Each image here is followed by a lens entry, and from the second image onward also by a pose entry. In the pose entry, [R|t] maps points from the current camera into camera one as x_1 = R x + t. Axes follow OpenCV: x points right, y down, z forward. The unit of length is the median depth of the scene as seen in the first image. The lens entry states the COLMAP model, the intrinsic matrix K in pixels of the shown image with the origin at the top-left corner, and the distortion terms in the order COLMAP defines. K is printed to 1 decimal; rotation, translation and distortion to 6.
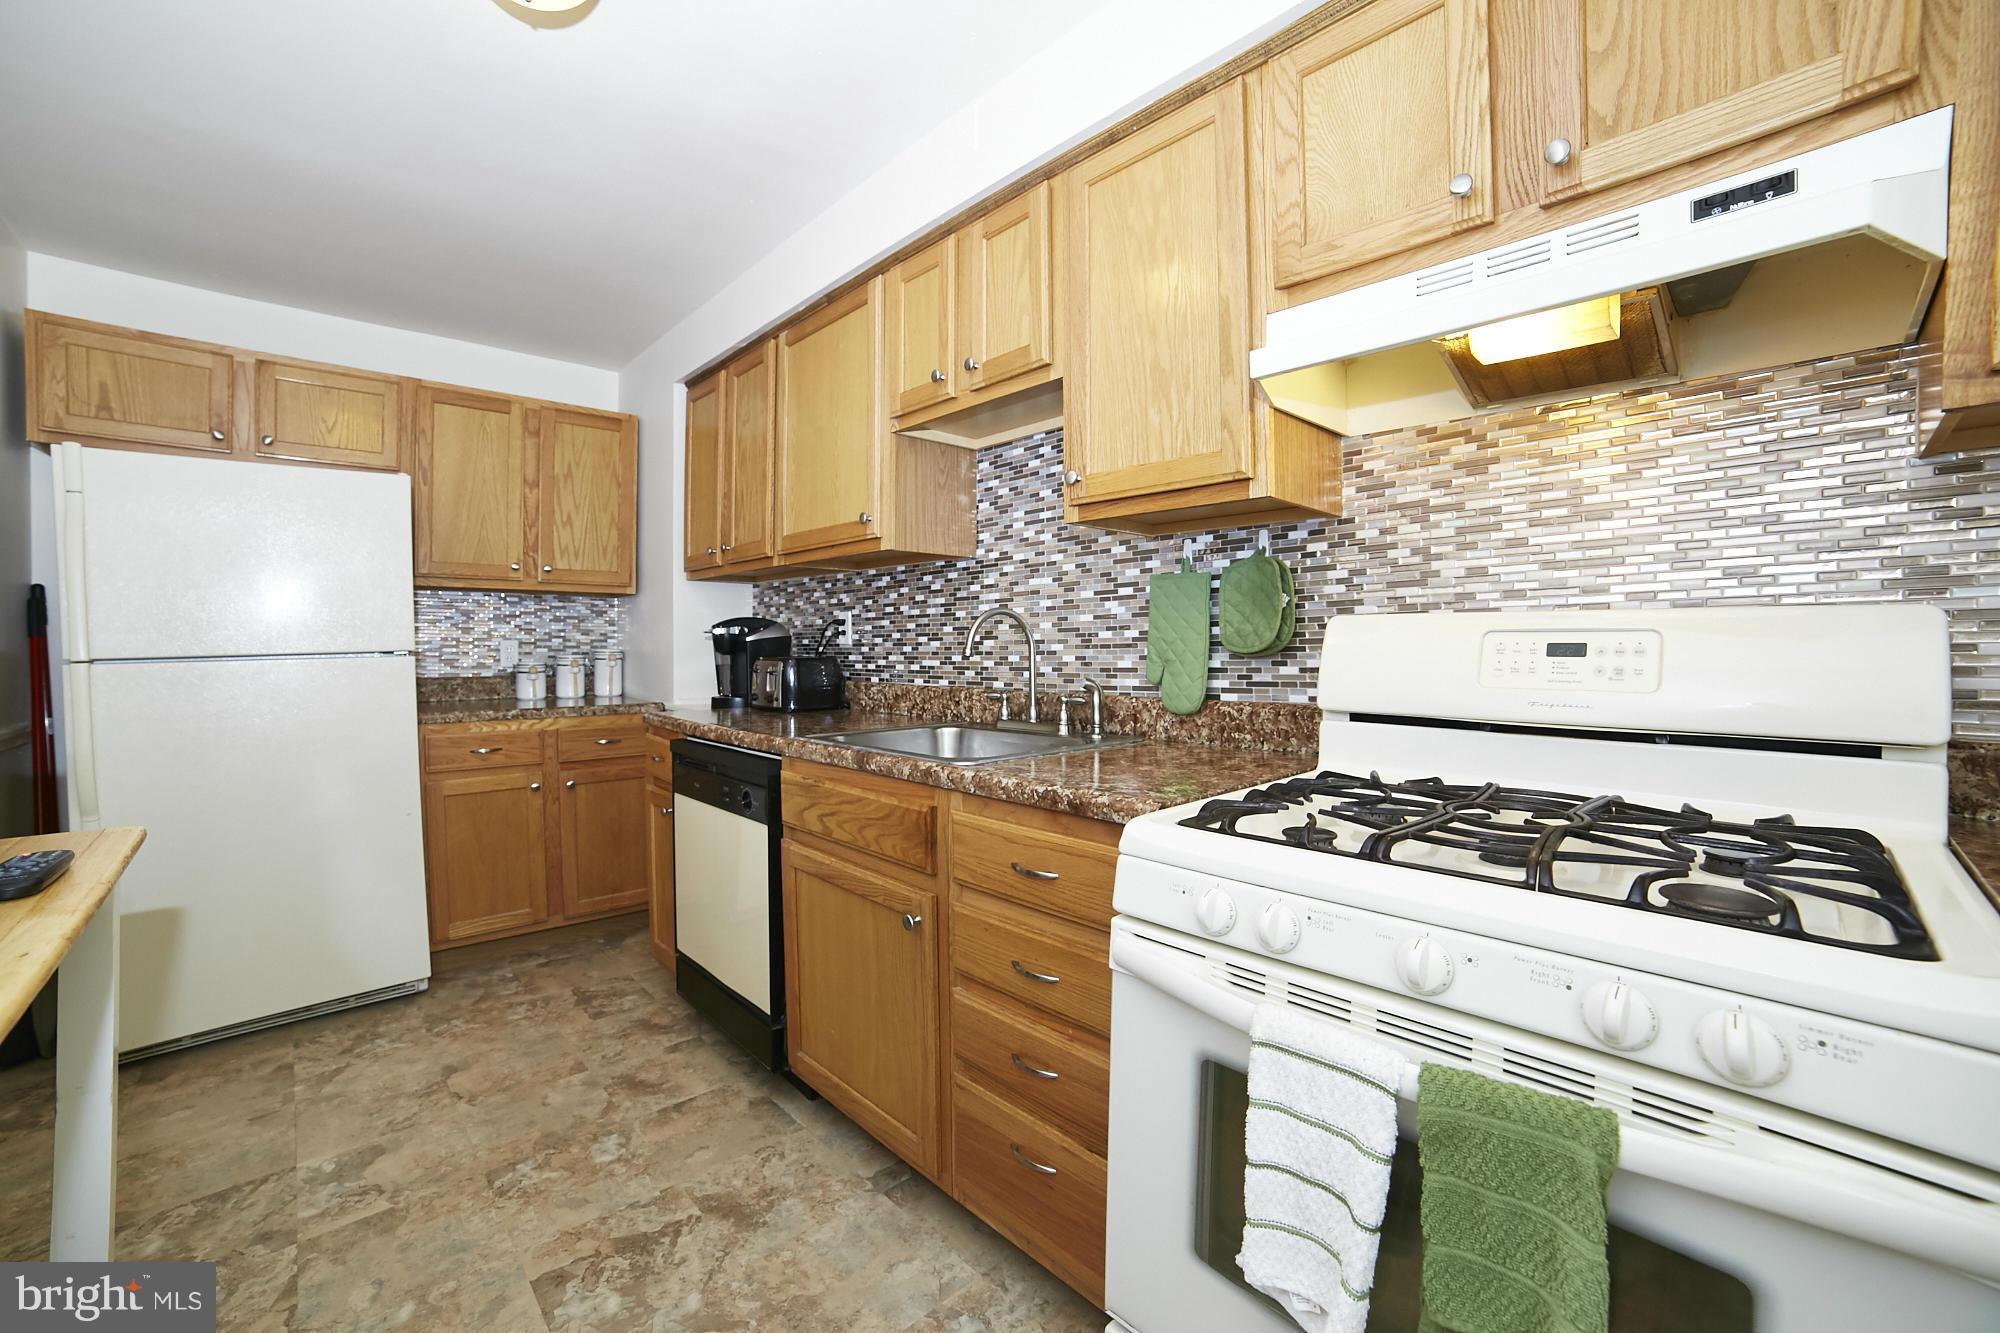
lens RADIAL K [[825.4, 0, 993.9], [0, 825.4, 655.3], [0, 0, 1]] dist [-0.097599, 0.036658]
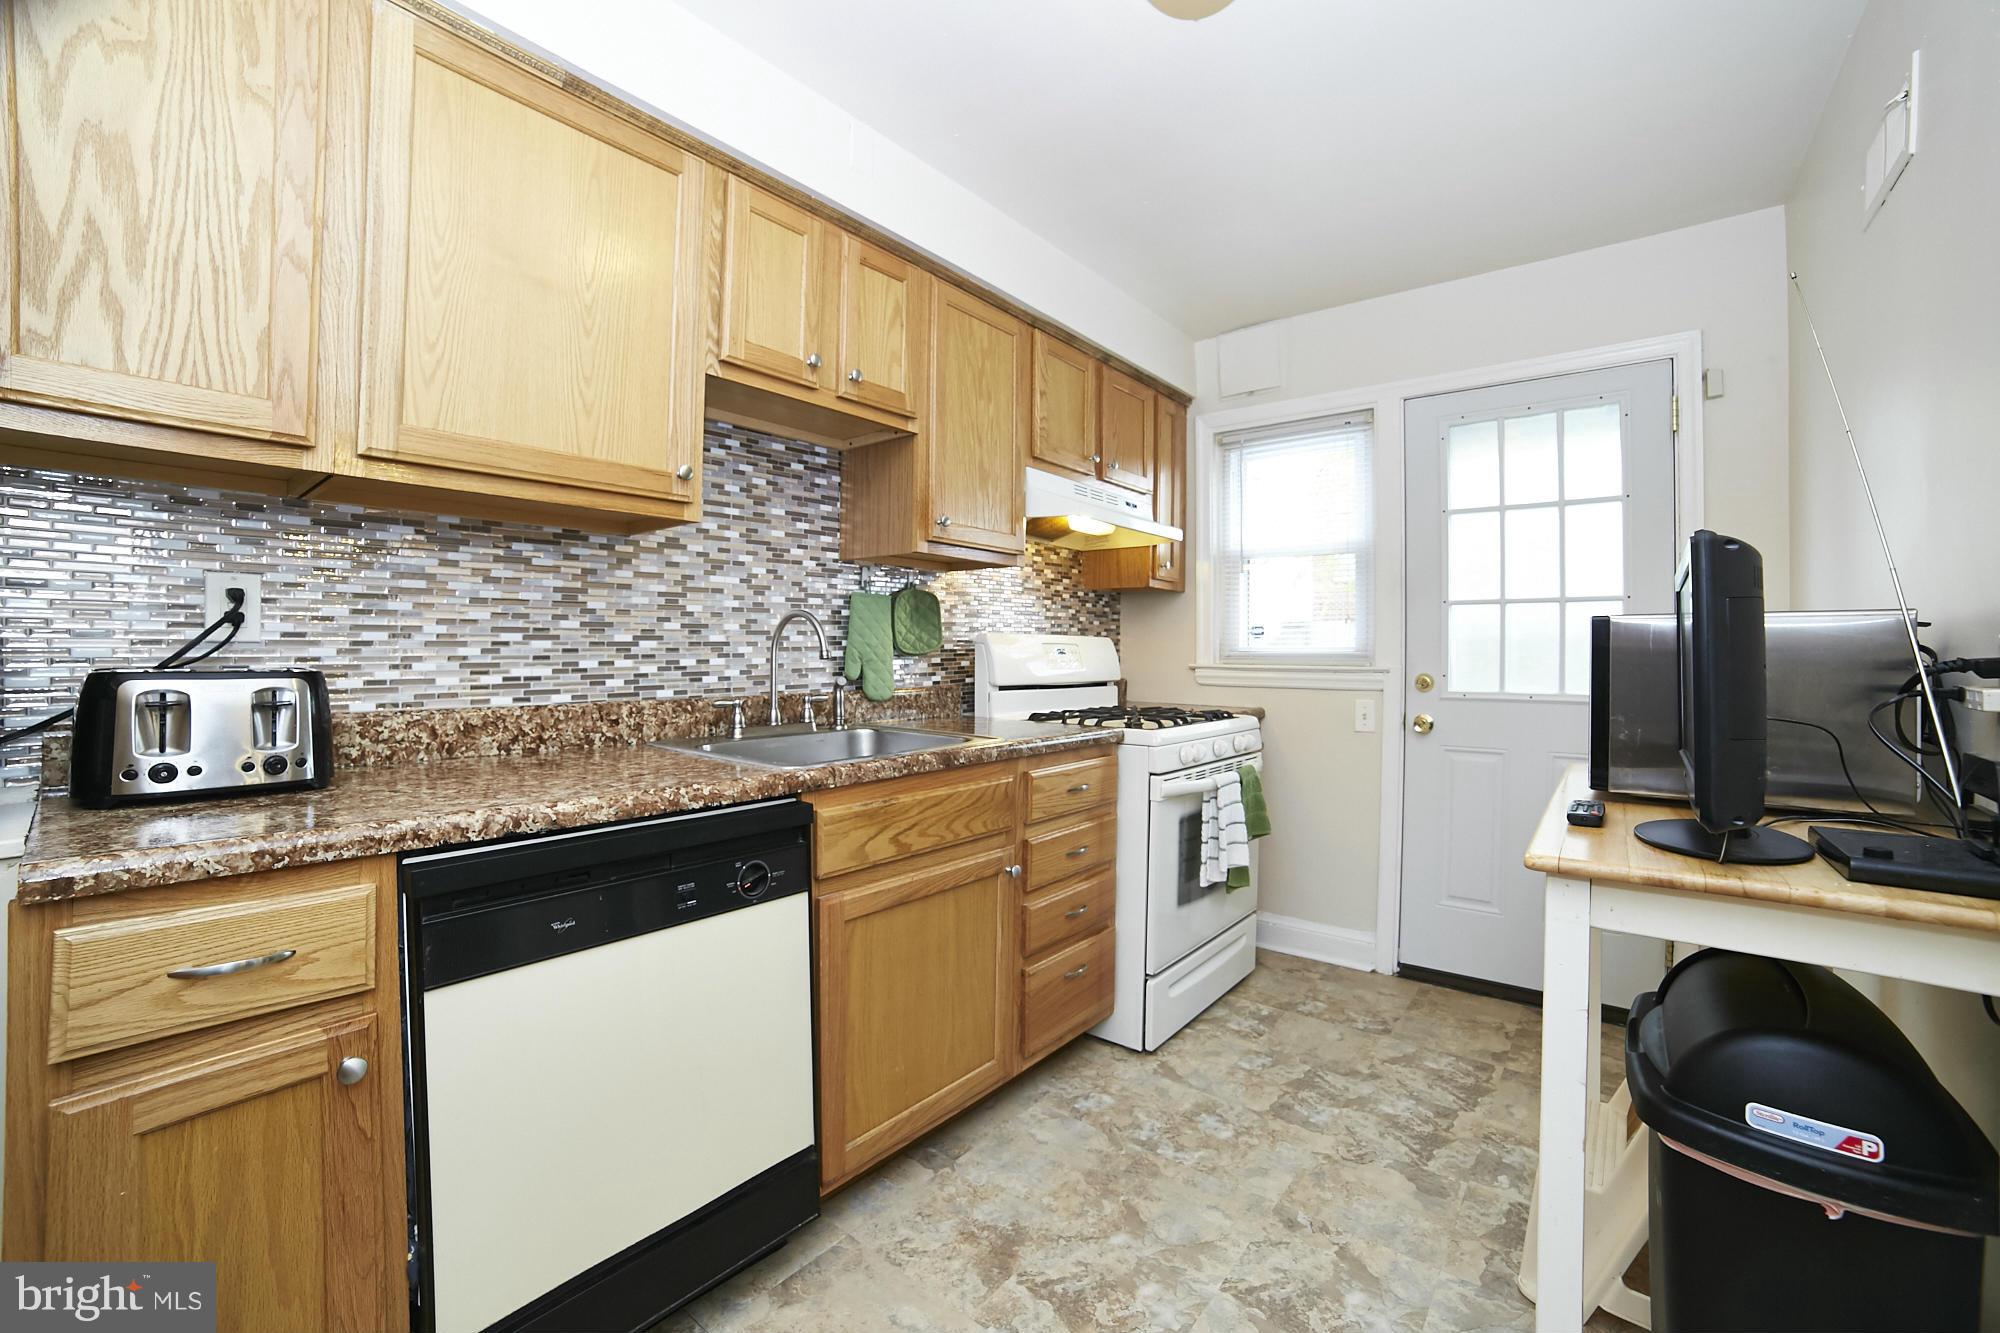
lens RADIAL K [[825.4, 0, 993.9], [0, 825.4, 655.3], [0, 0, 1]] dist [-0.097599, 0.036658]
pose [[-0.142180, -0.005937, 0.989823, -1.014656], [0.005612, 0.999961, 0.006804, -0.008694], [-0.989825, 0.006522, -0.142141, 0.921103]]
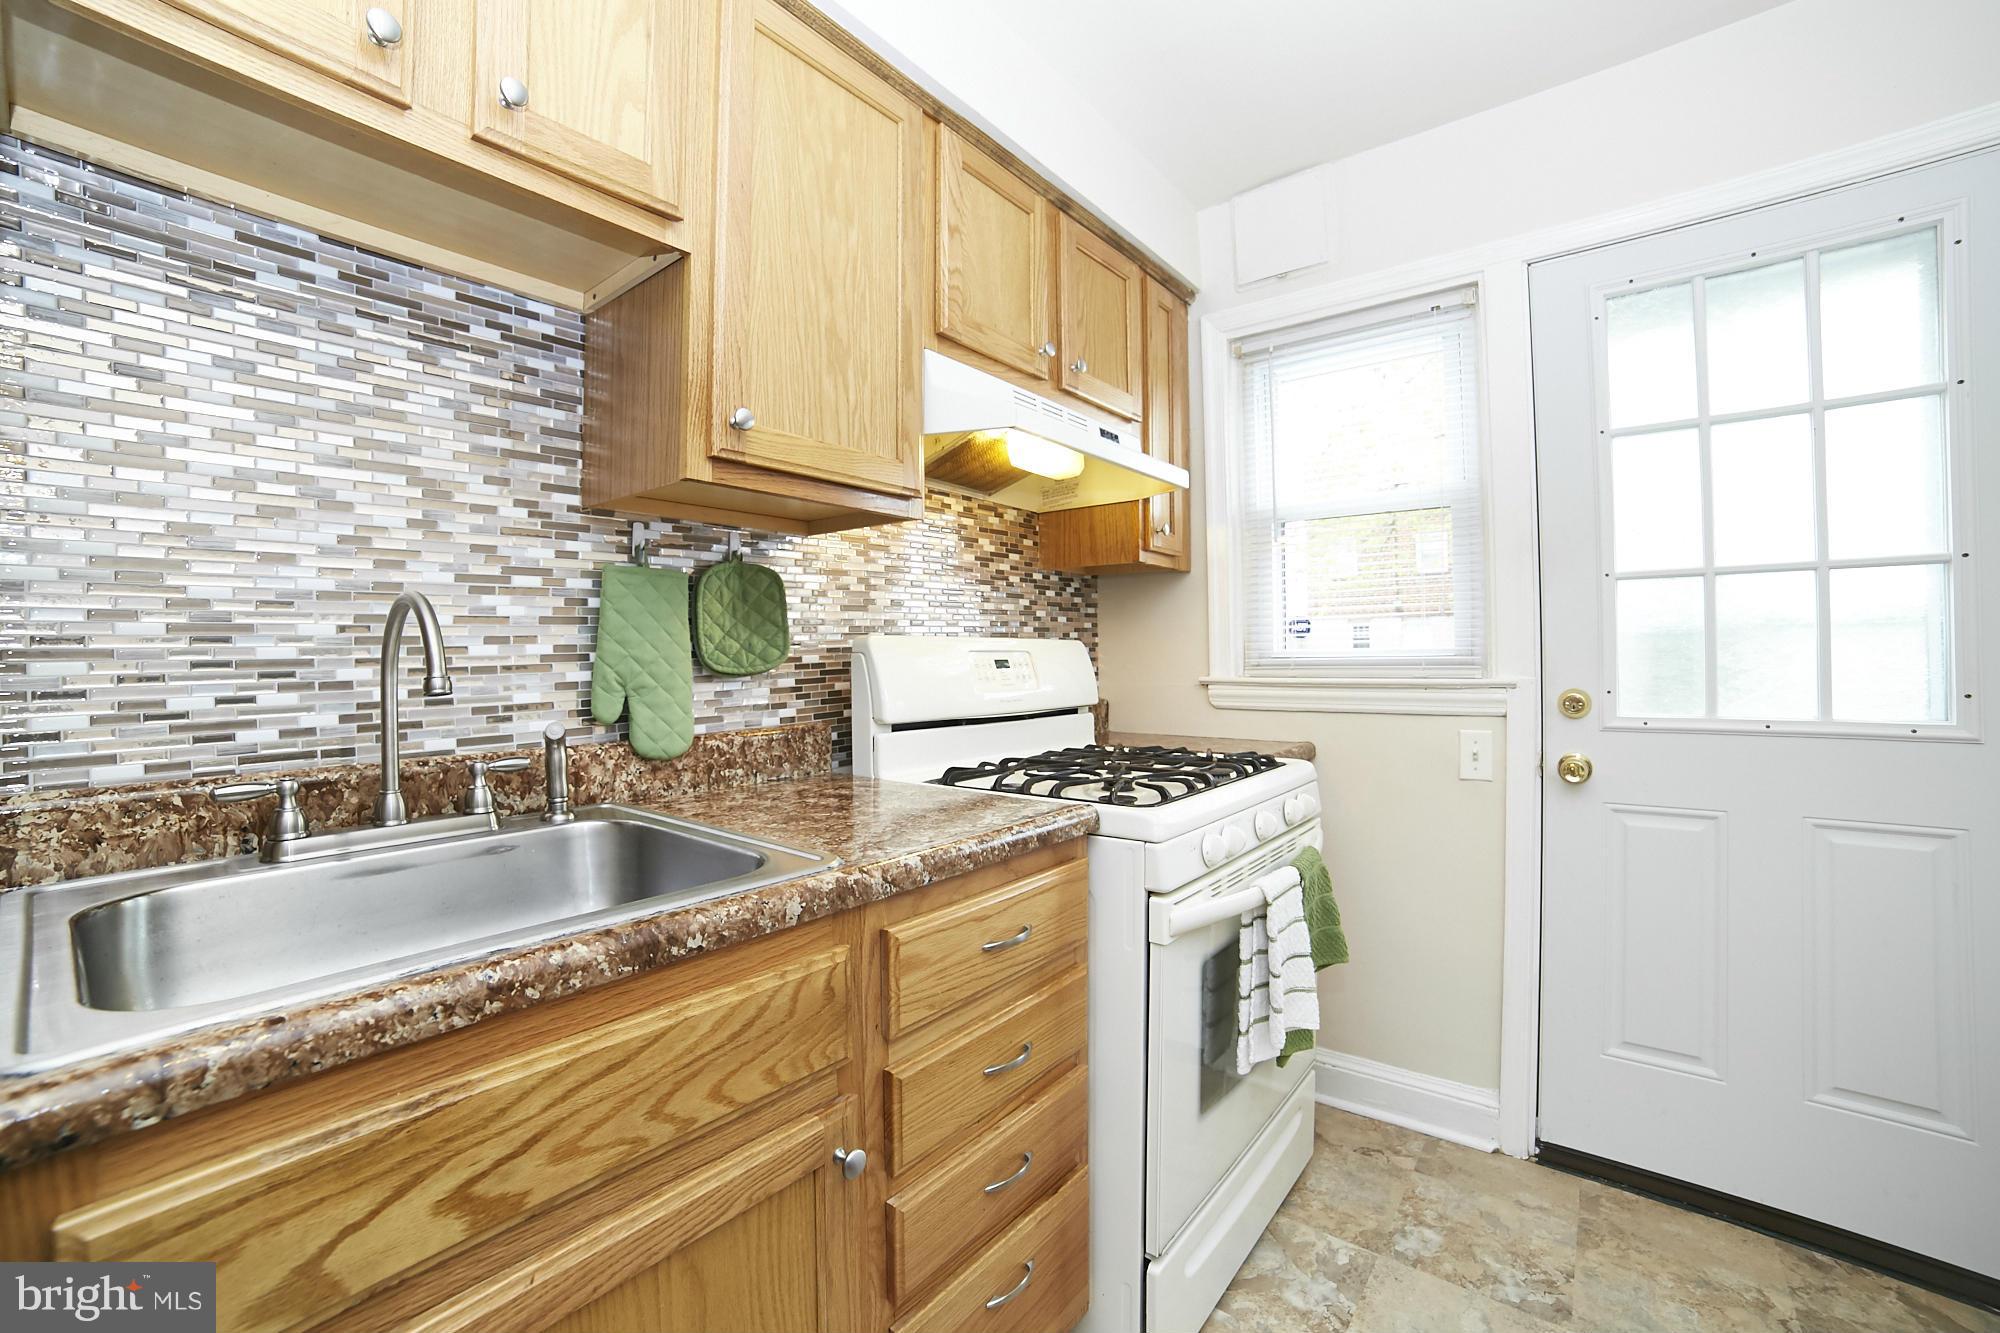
lens RADIAL K [[837.2, 0, 988.0], [0, 837.2, 651.1], [0, 0, 1]] dist [-0.094505, 0.033008]
pose [[-0.152651, 0.008580, 0.988243, -0.507045], [0.021313, 0.999758, -0.005388, -0.013962], [-0.988050, 0.020240, -0.152797, 0.752938]]
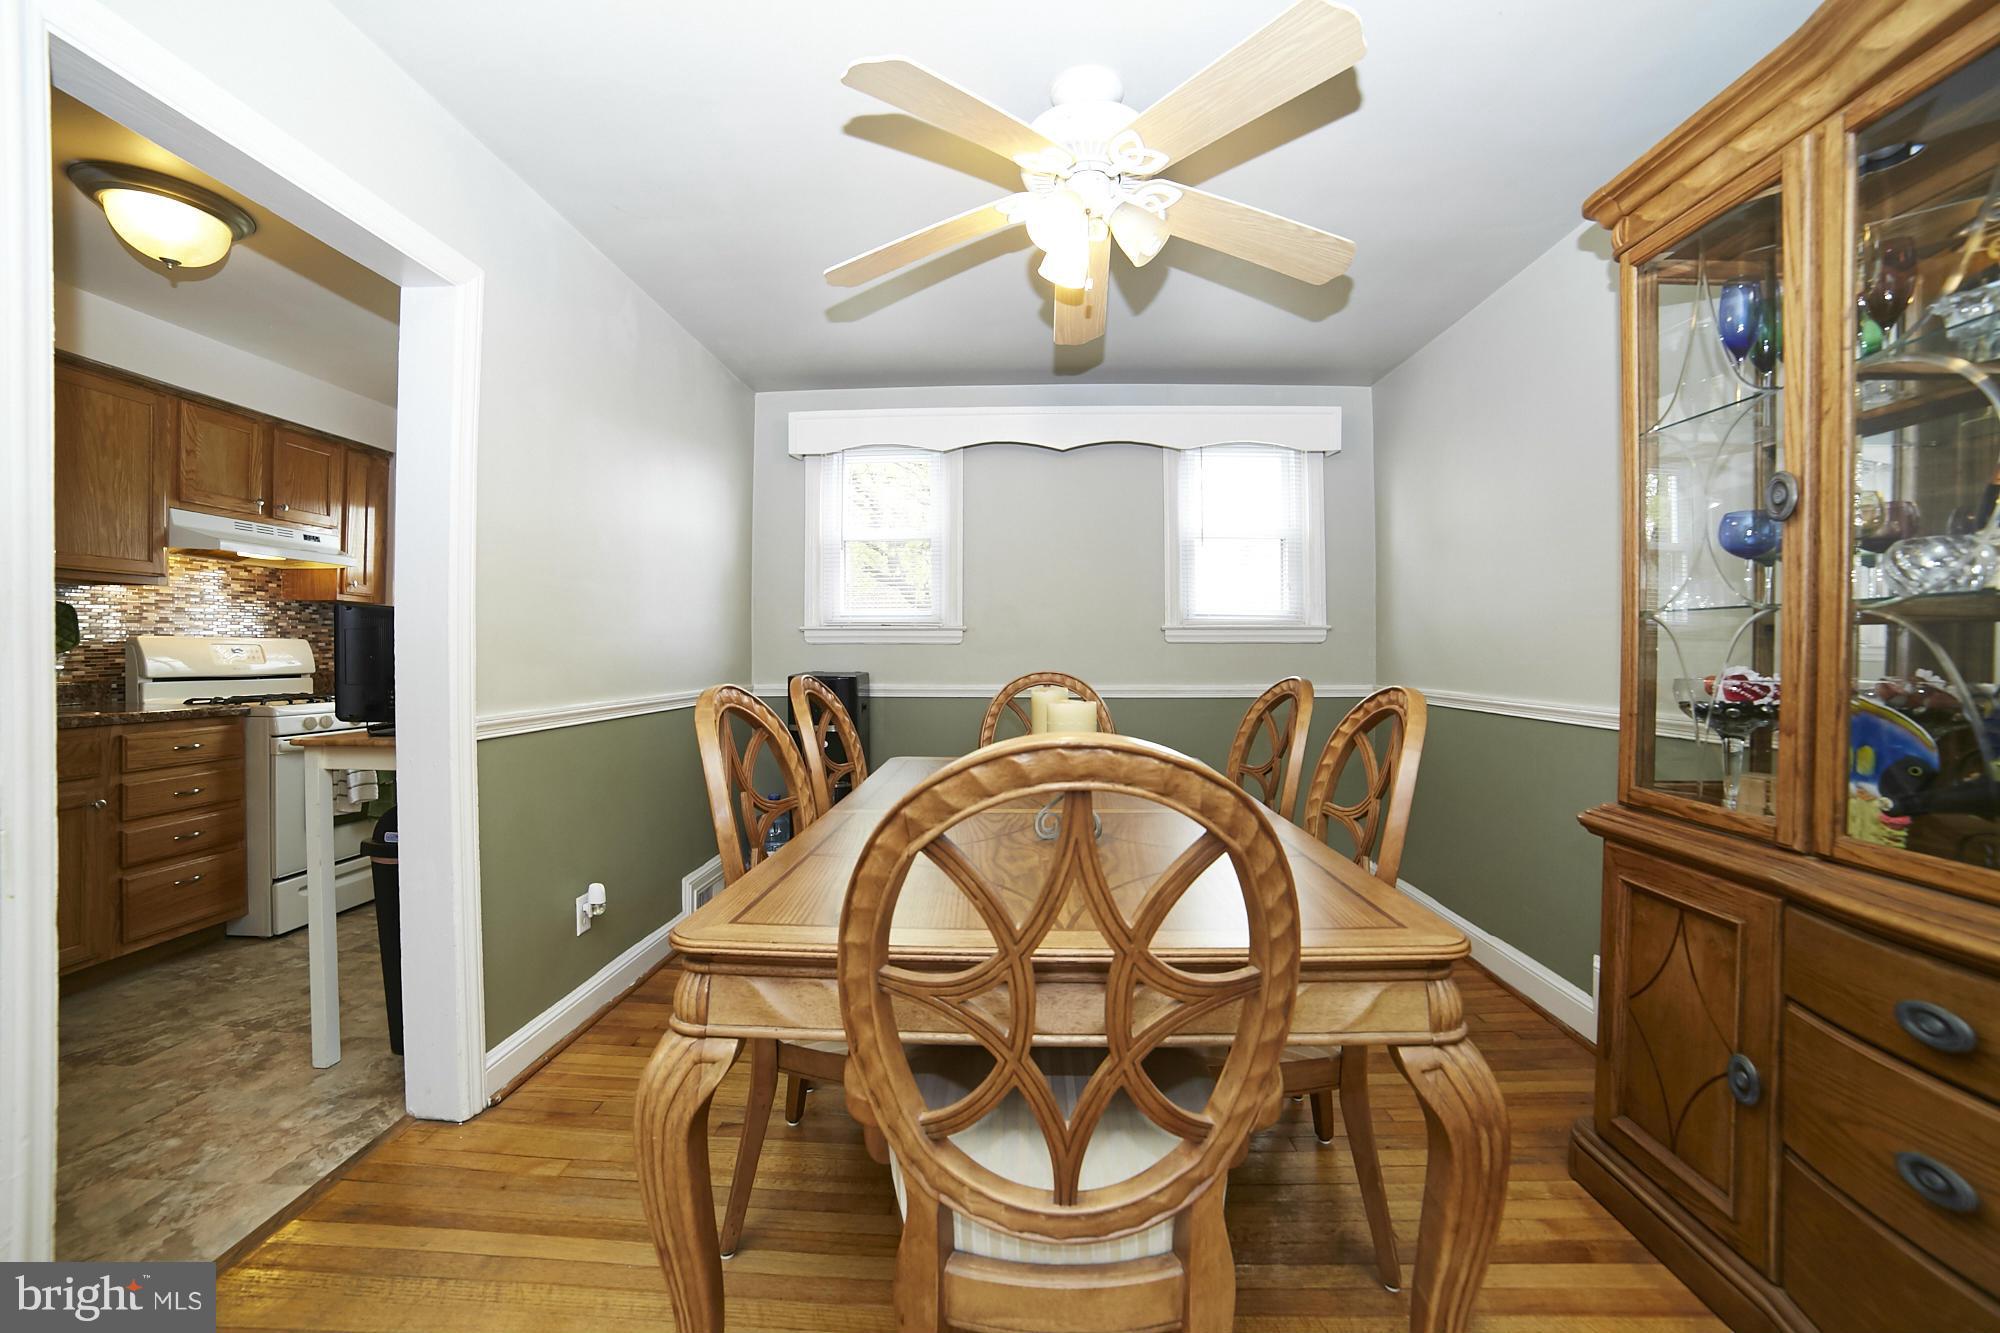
lens RADIAL K [[825.4, 0, 993.9], [0, 825.4, 655.3], [0, 0, 1]] dist [-0.097599, 0.036658]
pose [[-0.698940, -0.003743, 0.715171, -2.019821], [0.007343, 0.999896, 0.012409, -0.003450], [-0.715143, 0.013924, -0.698840, 0.595854]]
